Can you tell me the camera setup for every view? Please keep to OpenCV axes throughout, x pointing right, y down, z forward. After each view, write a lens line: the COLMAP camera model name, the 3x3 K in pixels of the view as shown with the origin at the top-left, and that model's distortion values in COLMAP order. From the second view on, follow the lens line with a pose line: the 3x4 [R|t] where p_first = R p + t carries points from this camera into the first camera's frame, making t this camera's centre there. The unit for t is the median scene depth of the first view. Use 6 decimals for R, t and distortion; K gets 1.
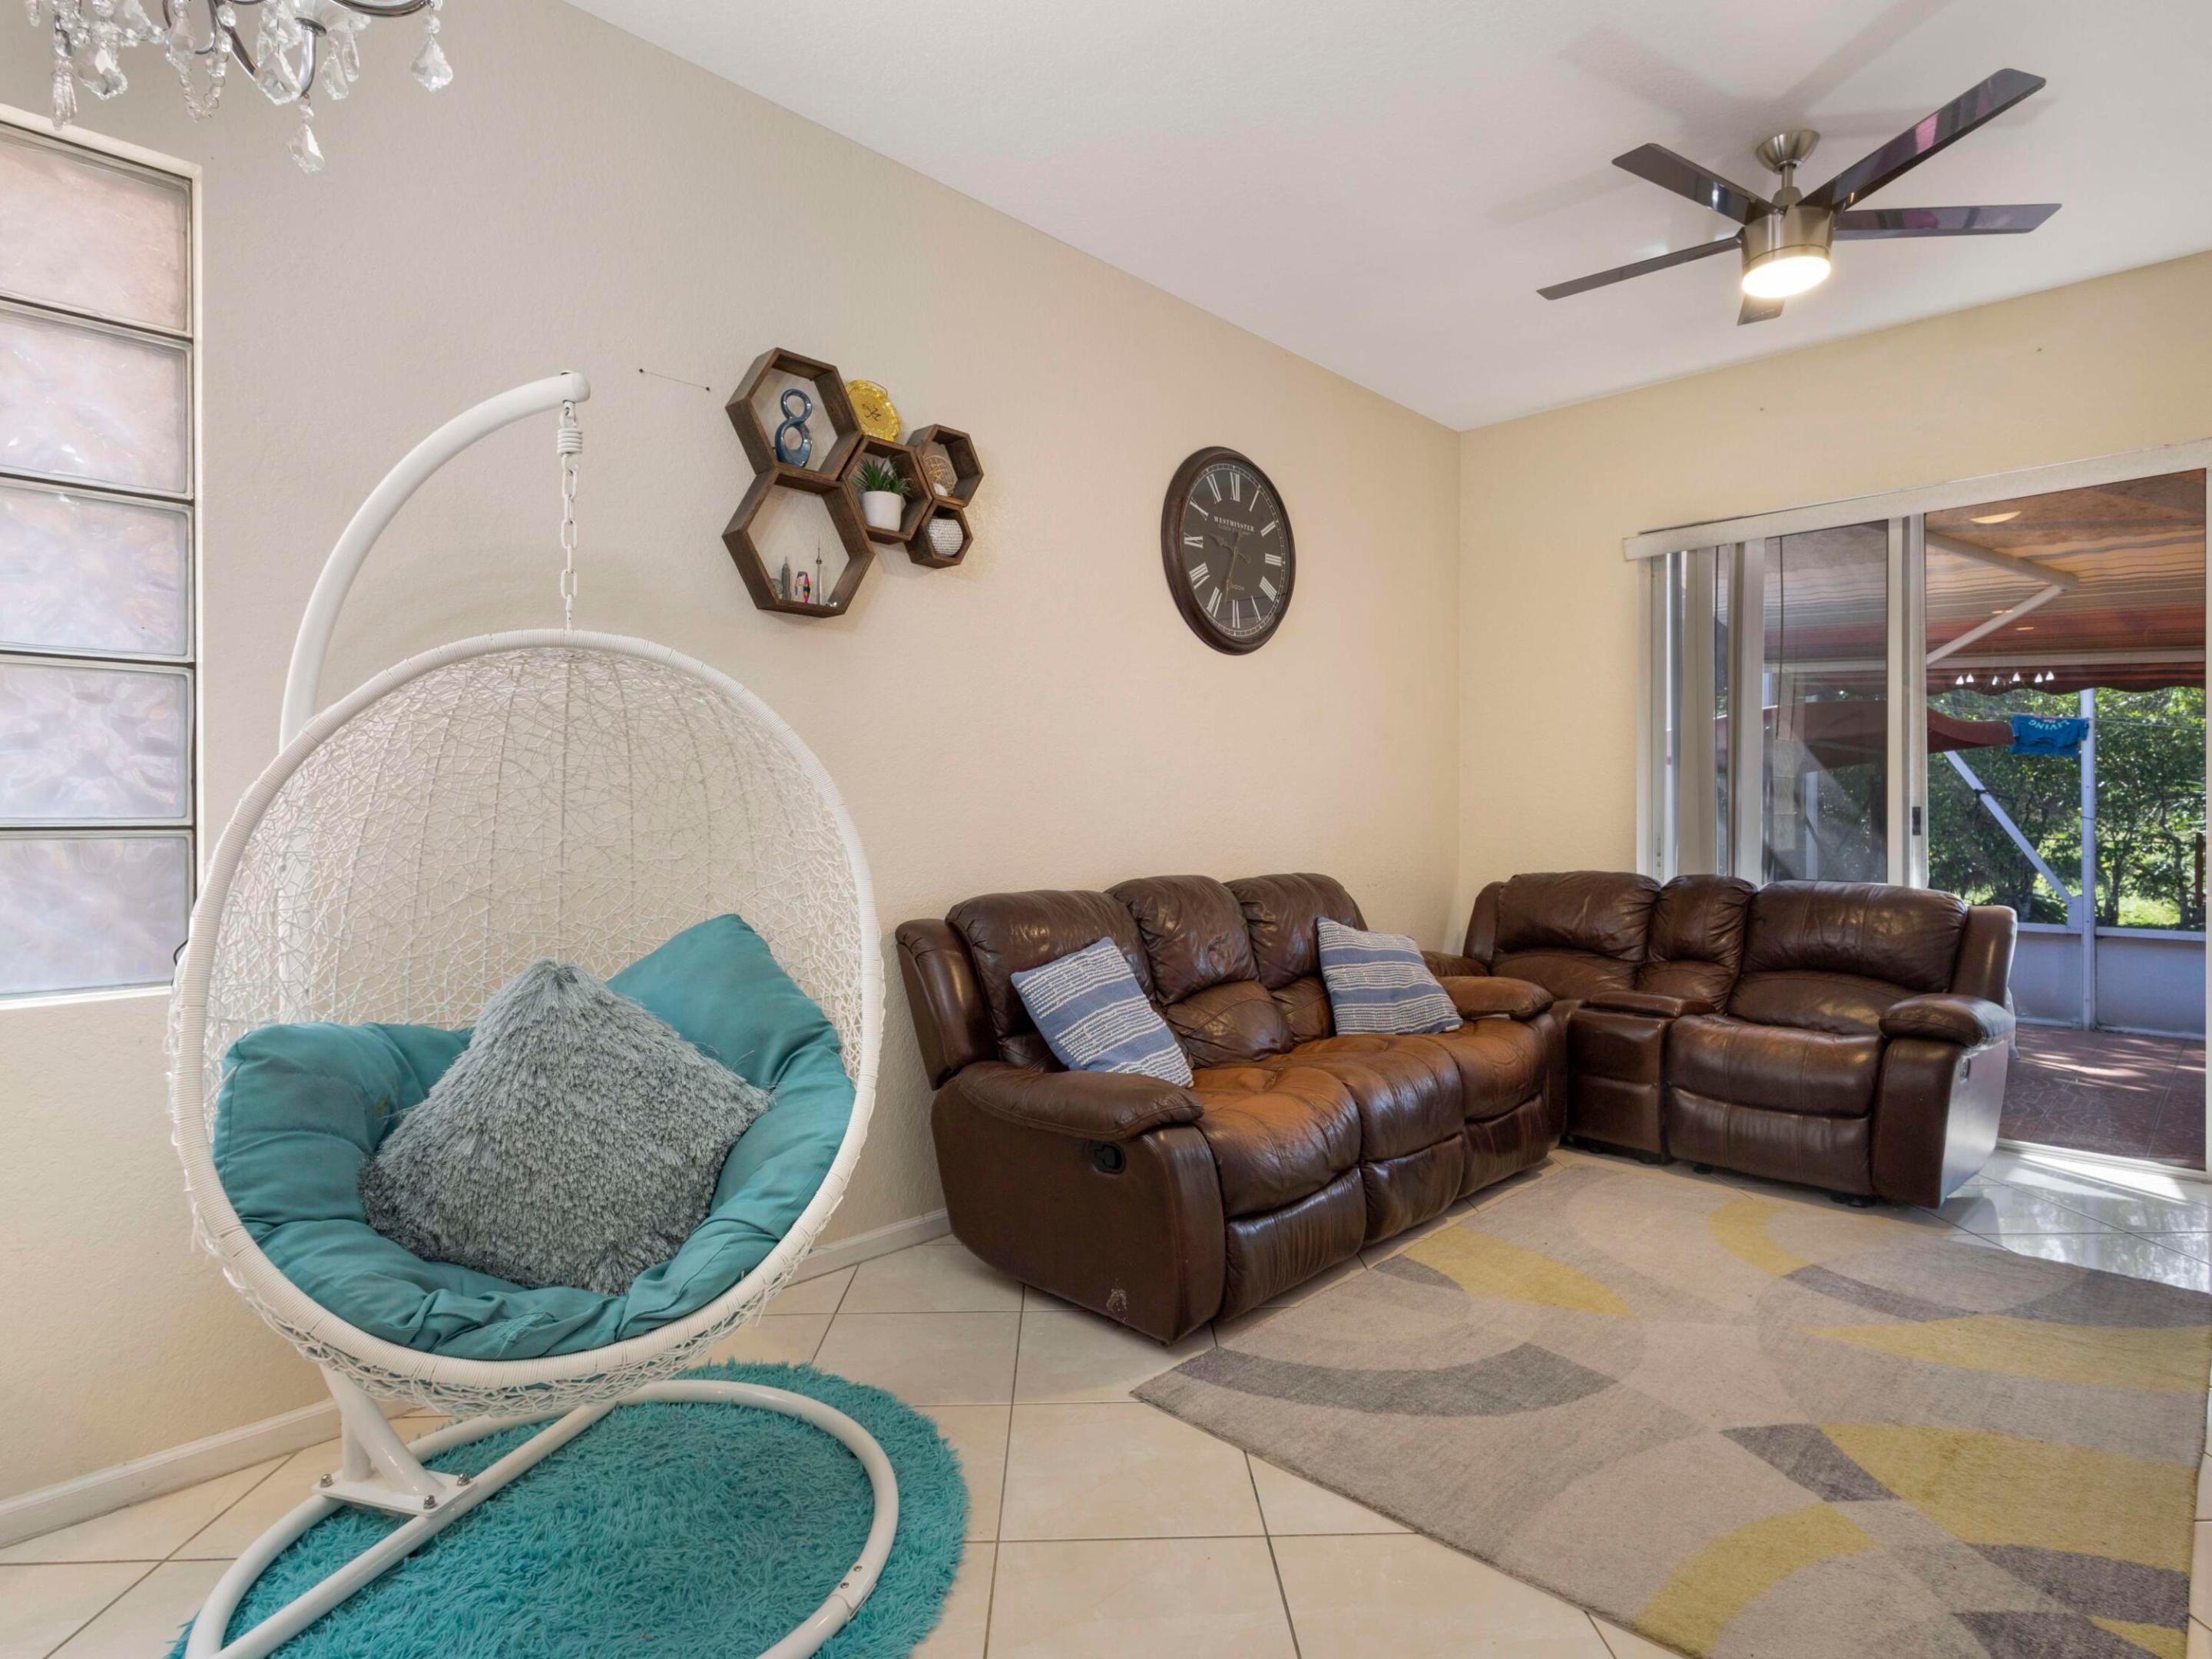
lens RADIAL K [[1202.2, 0, 1104.7], [0, 1202.2, 810.0], [0, 0, 1]] dist [0.010705, -0.000940]
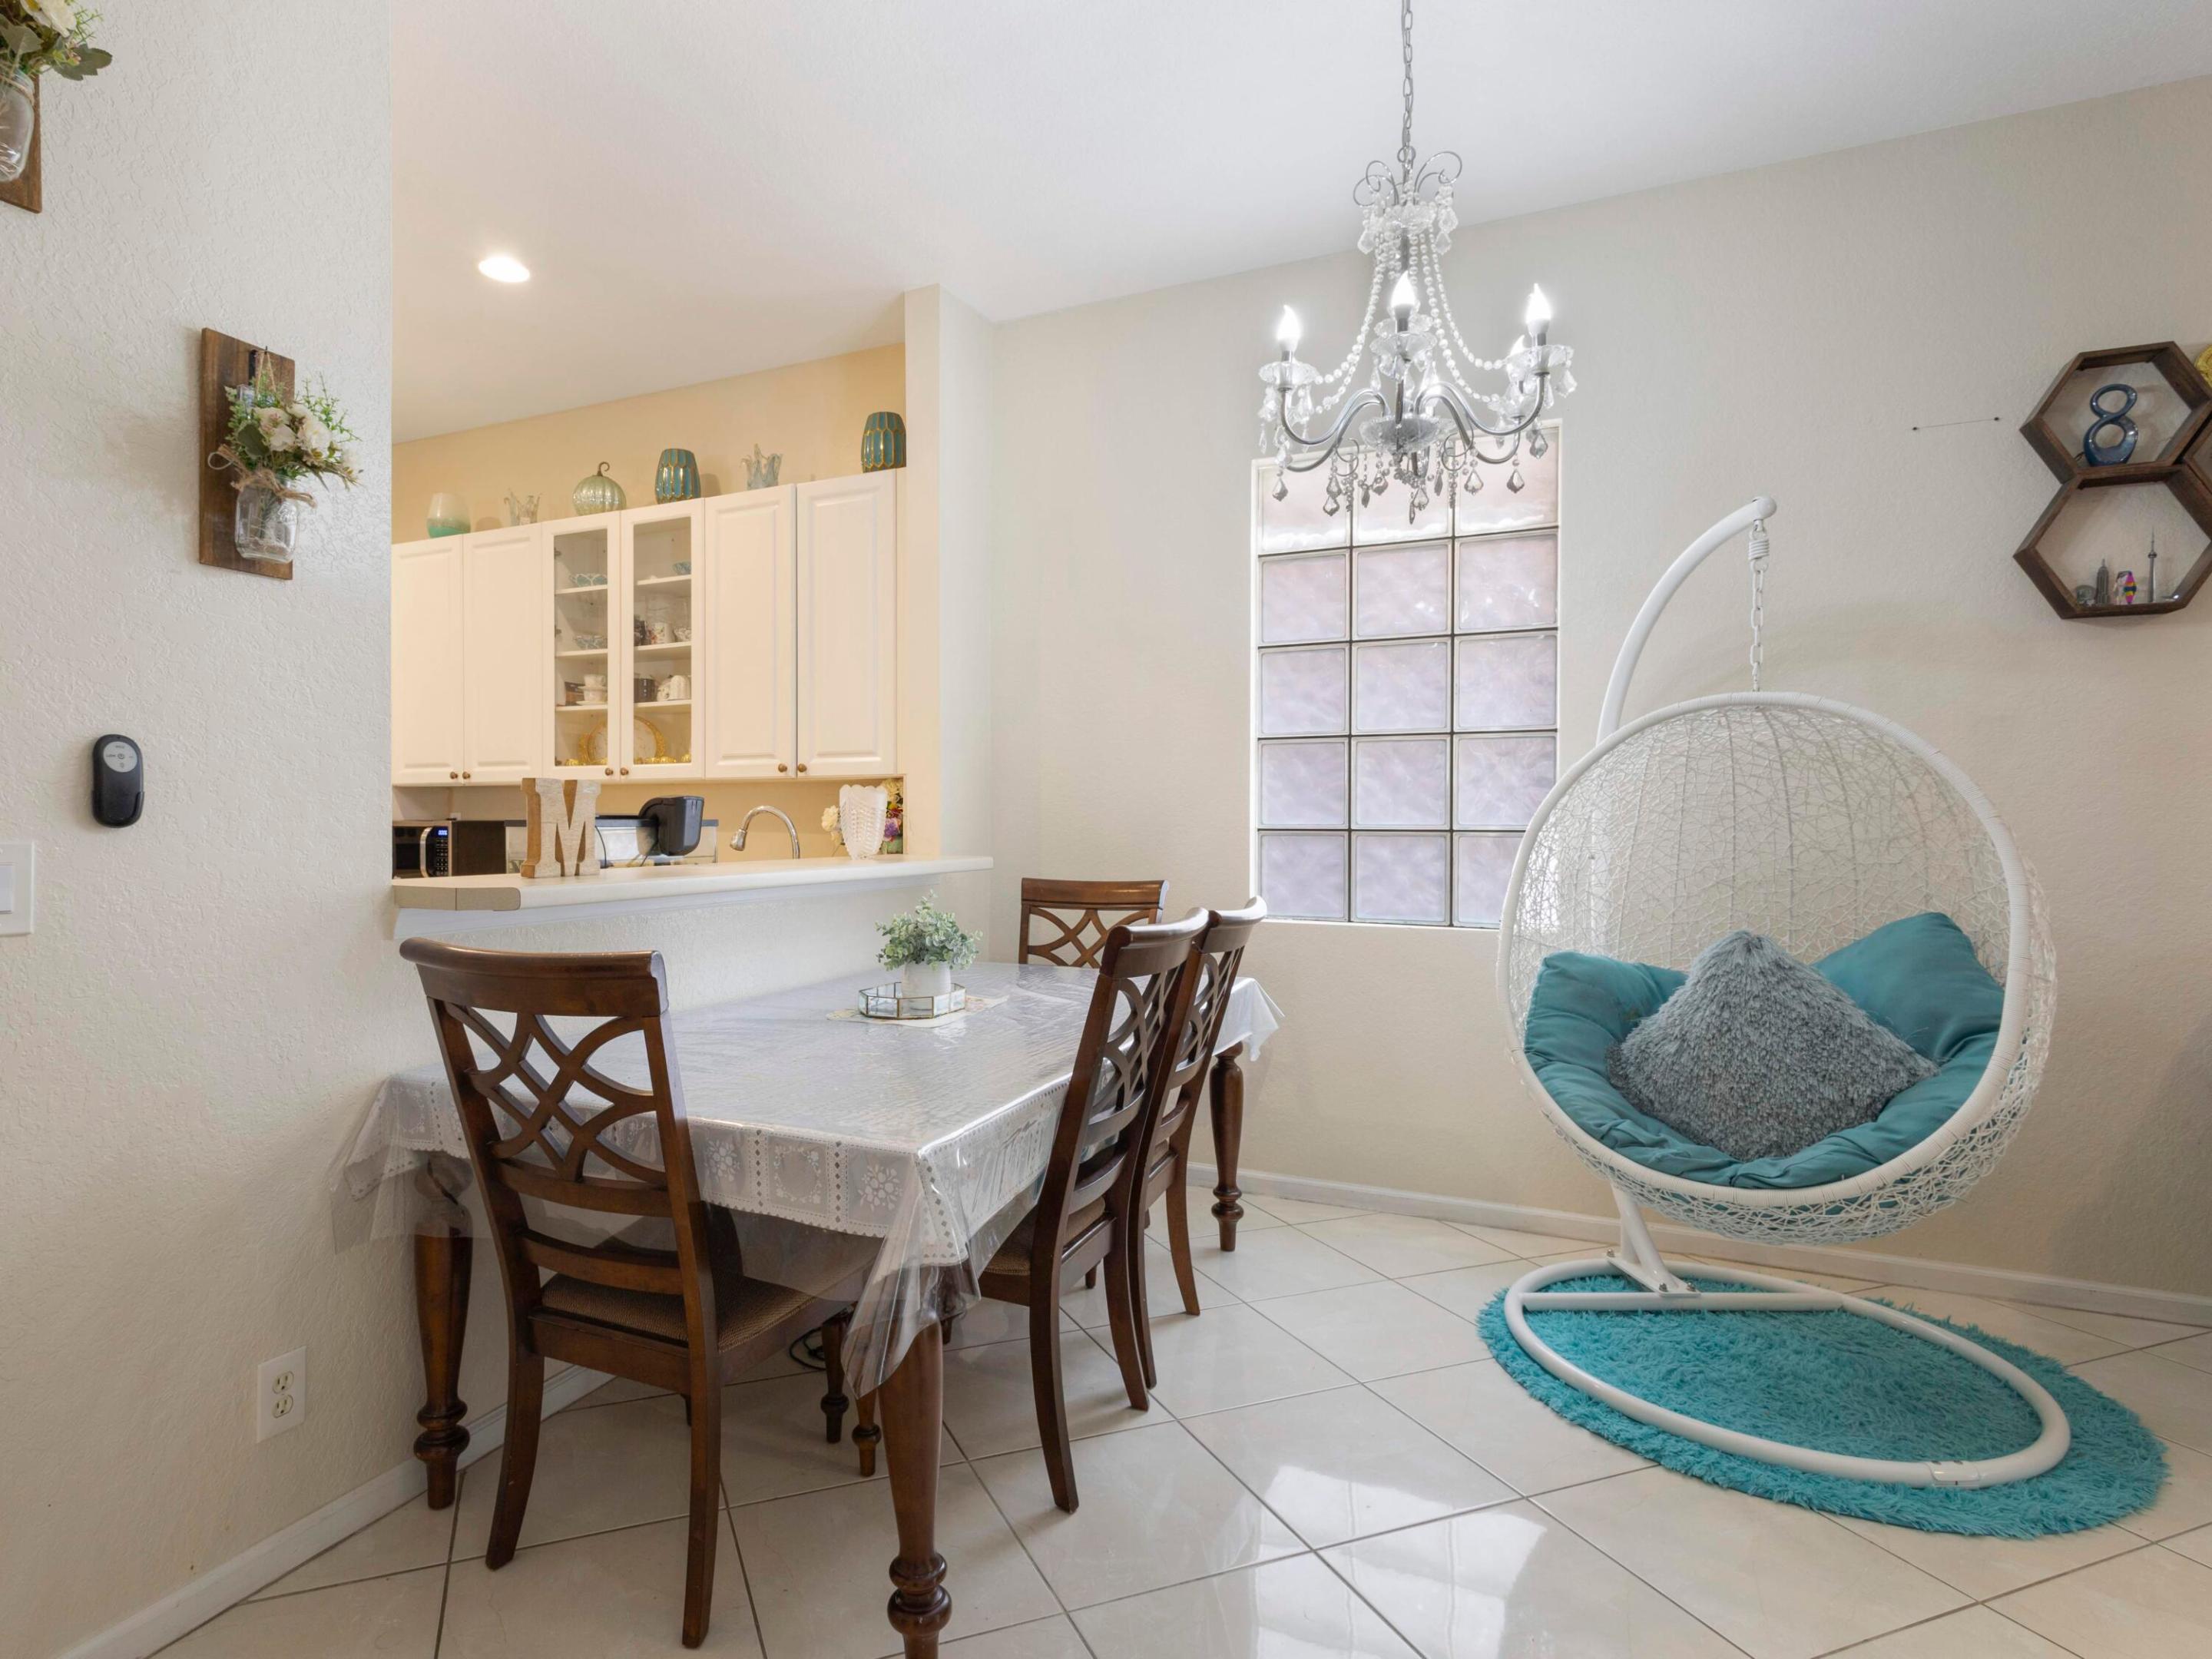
lens RADIAL K [[1390.2, 0, 1106.0], [0, 1390.2, 829.5], [0, 0, 1]] dist [0.006388, 0.000068]
pose [[0.439017, 0.009589, -0.898428, 0.636313], [-0.002446, 0.999952, 0.009478, -0.003516], [0.898476, -0.001963, 0.439019, -0.343206]]
